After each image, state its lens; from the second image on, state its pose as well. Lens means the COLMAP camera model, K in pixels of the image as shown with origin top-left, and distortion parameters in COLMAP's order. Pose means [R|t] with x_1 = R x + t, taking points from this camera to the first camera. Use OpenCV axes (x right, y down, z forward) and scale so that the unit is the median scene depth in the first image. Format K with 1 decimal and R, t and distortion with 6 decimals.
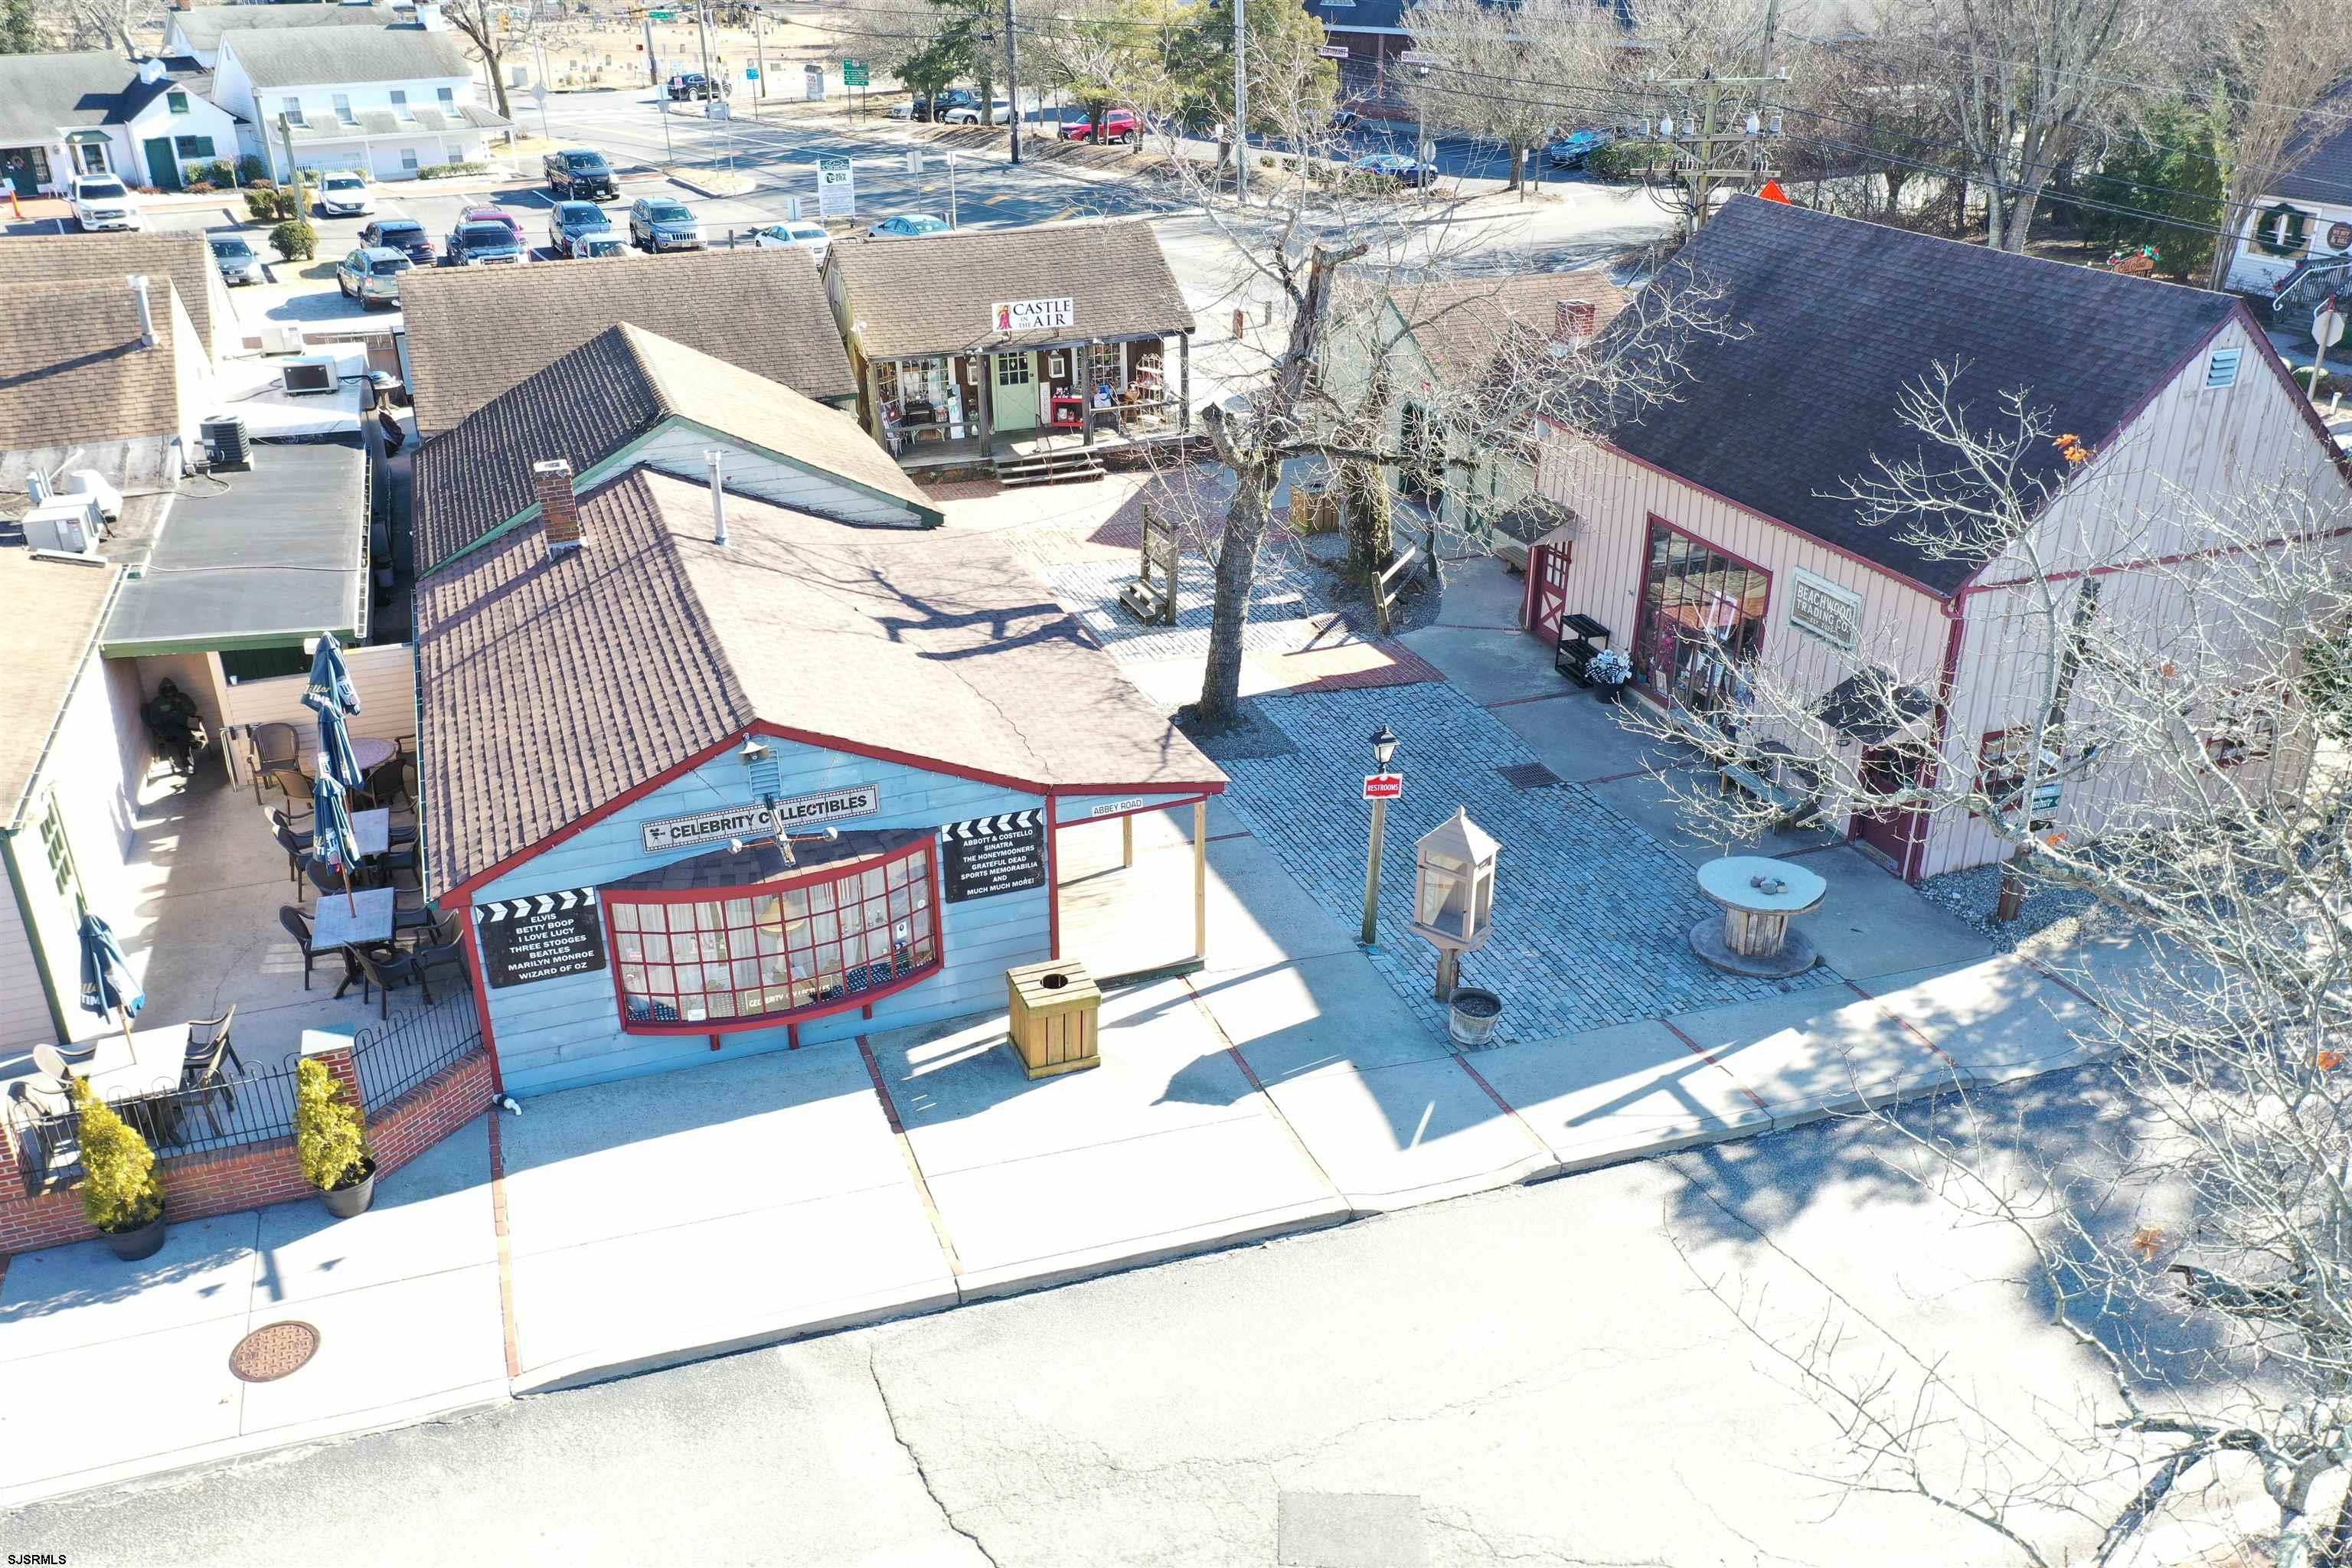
lens RADIAL K [[1865.0, 0, 1170.8], [0, 1865.0, 786.3], [0, 0, 1]] dist [0.011016, 0.007065]
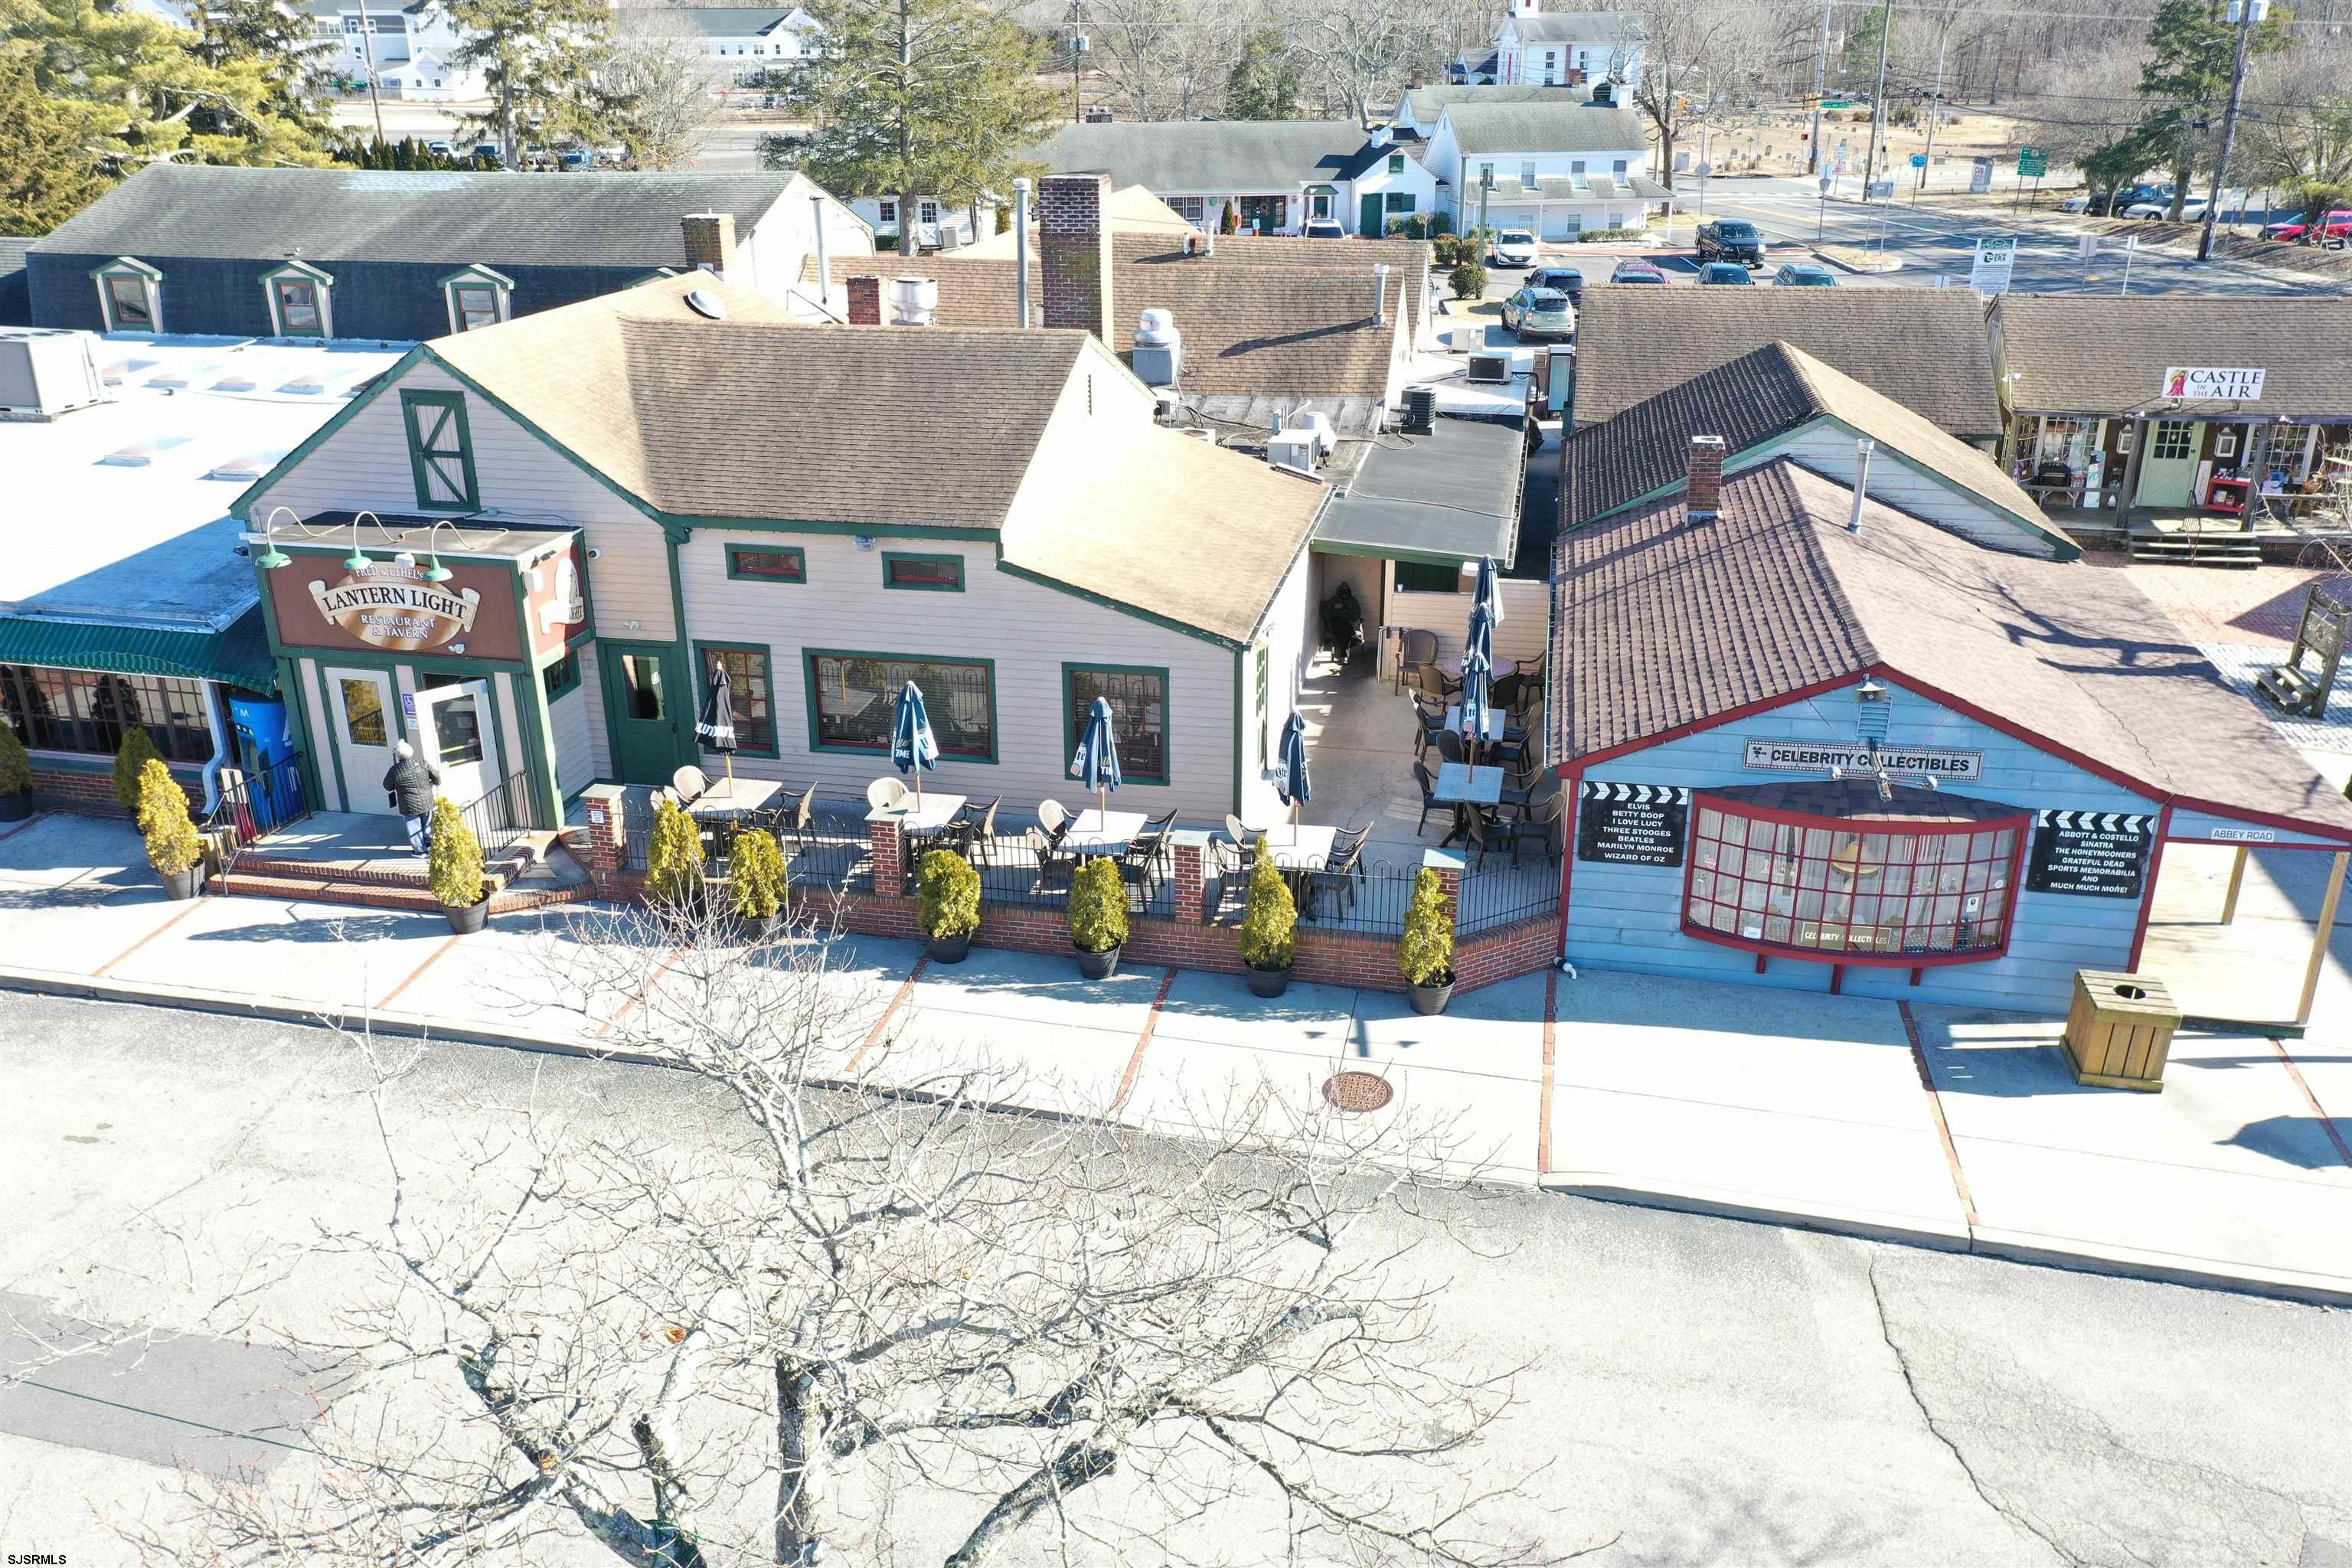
lens RADIAL K [[1872.3, 0, 1176.0], [0, 1872.3, 784.0], [0, 0, 1]] dist [0.008432, 0.012007]
pose [[0.848660, 0.199968, -0.489682, -0.022488], [-0.225630, 0.974190, 0.006788, 0.086377], [0.478400, 0.104726, 0.871875, -0.073807]]
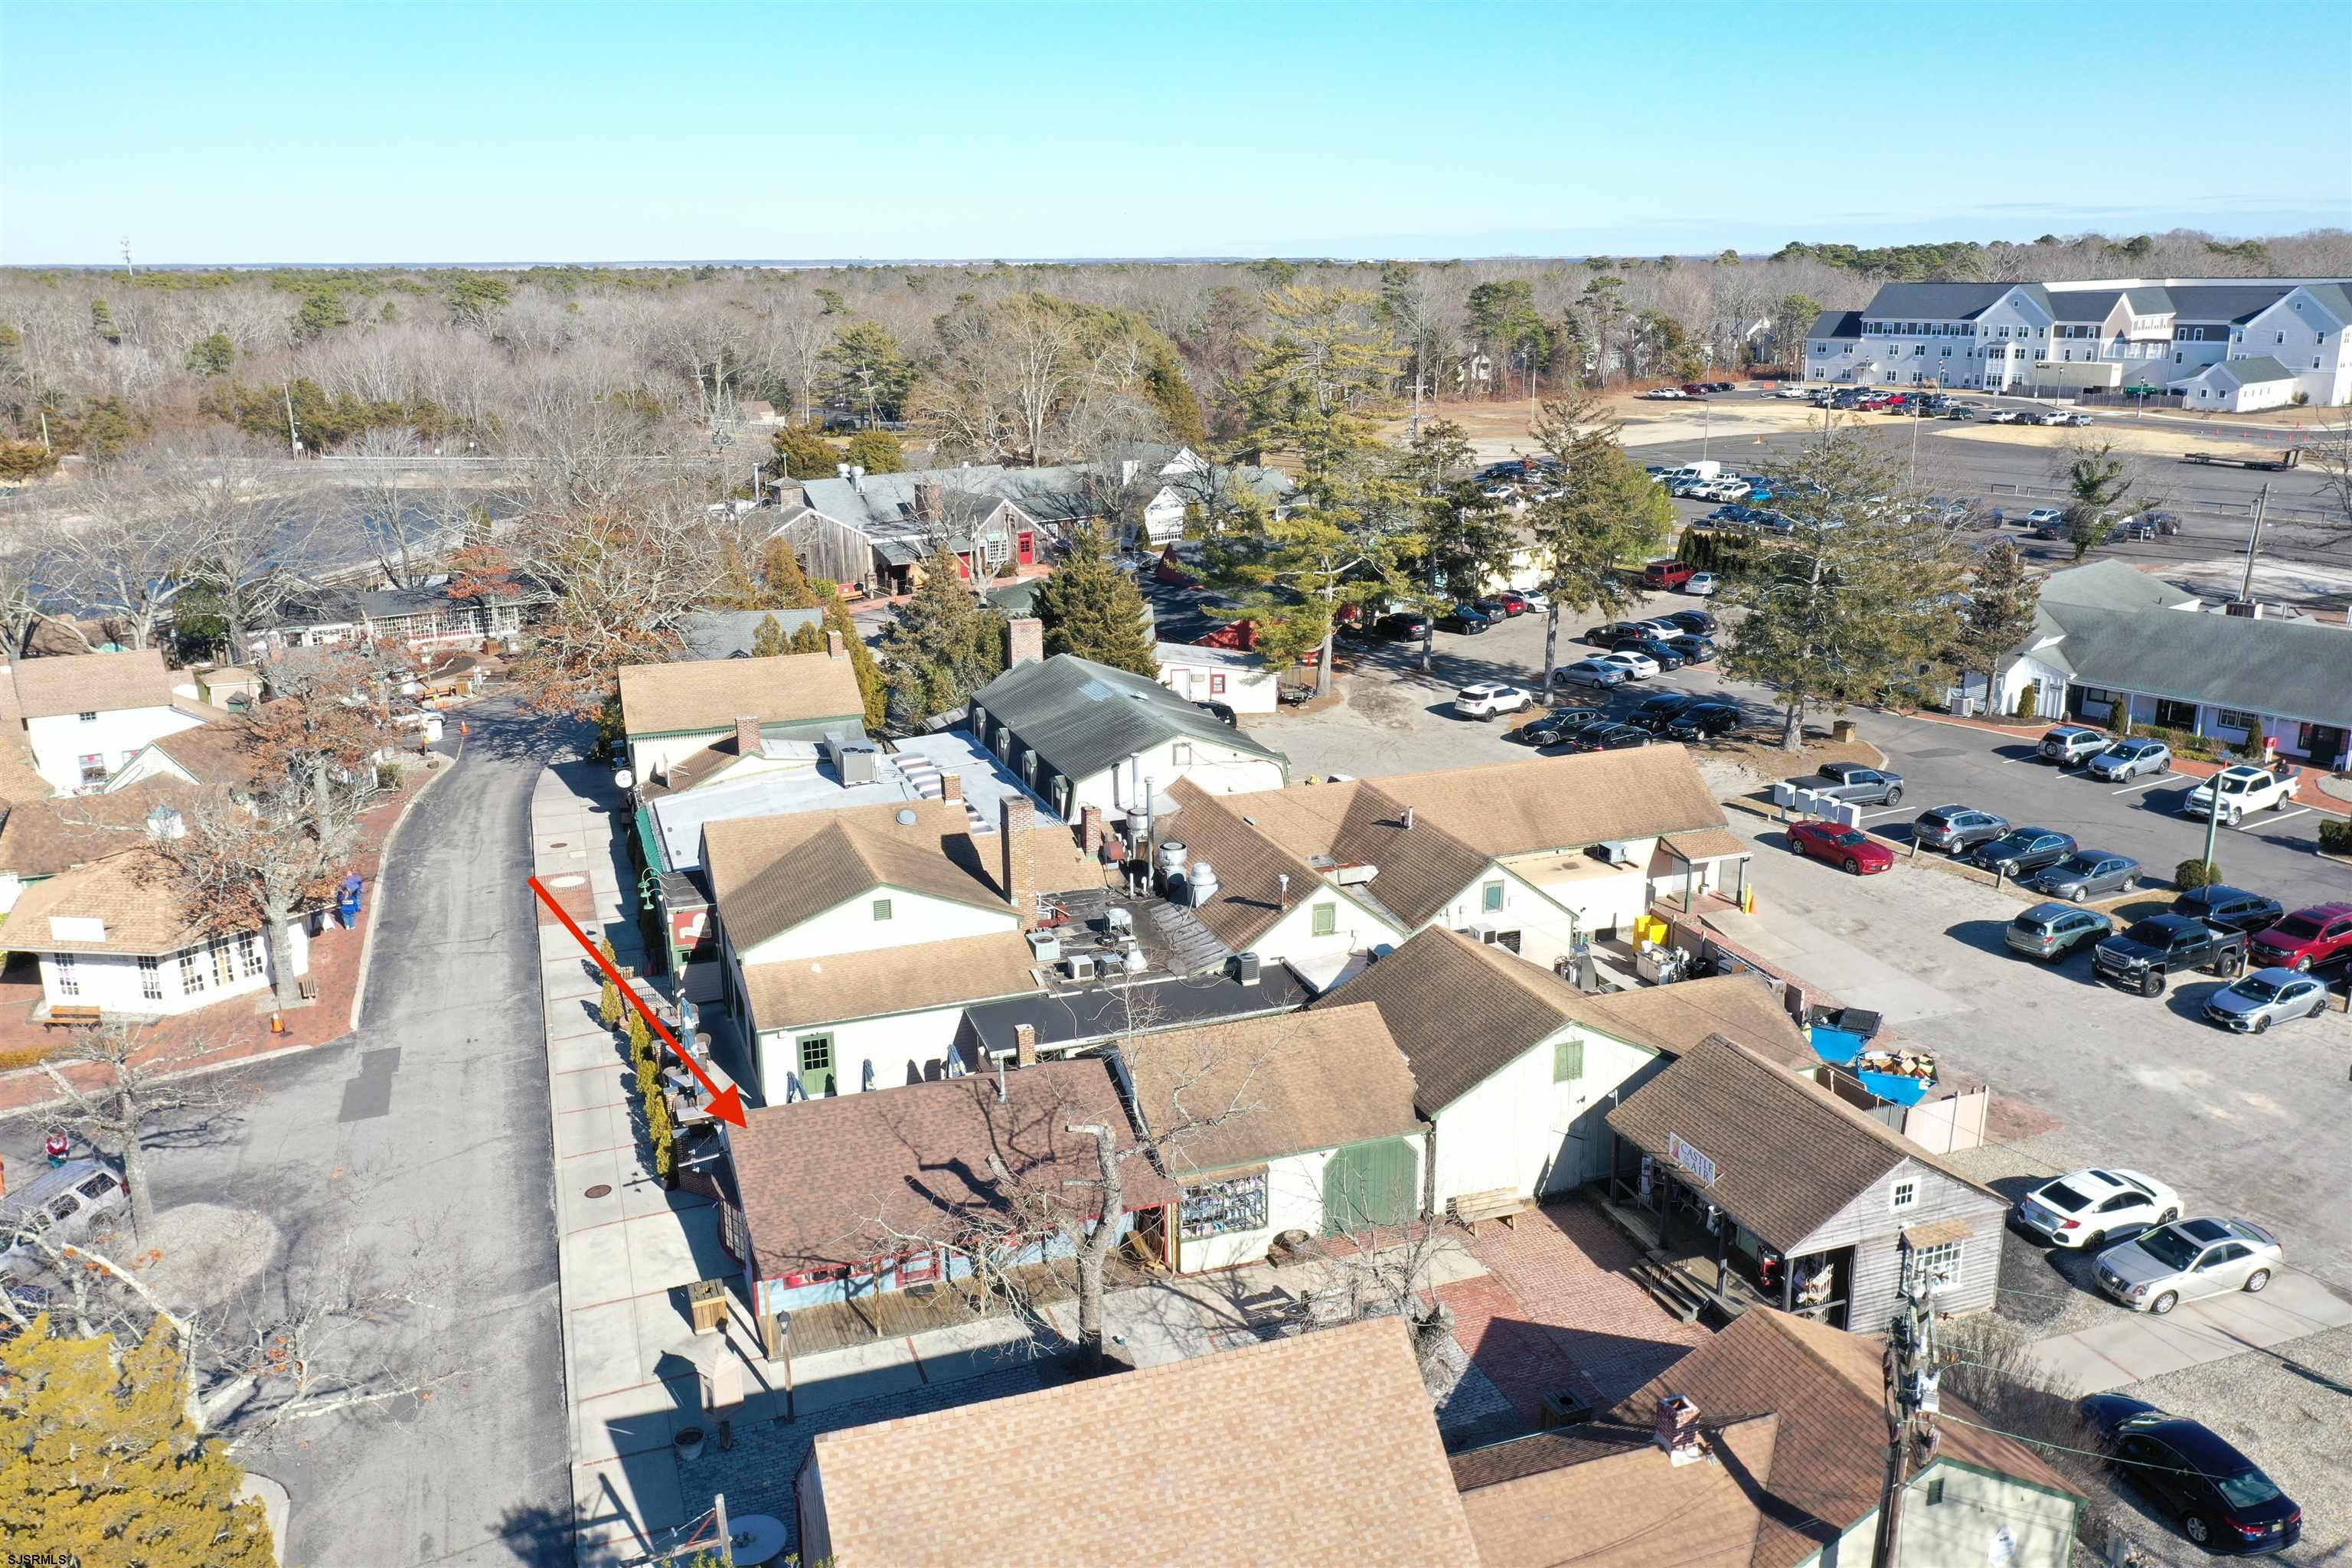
lens RADIAL K [[1872.3, 0, 1176.0], [0, 1872.3, 784.0], [0, 0, 1]] dist [0.008432, 0.012007]
pose [[-0.011208, 0.282676, -0.959150, 1.590876], [-0.413647, 0.871979, 0.261819, -1.034881], [0.910368, 0.399684, 0.107155, 0.851327]]
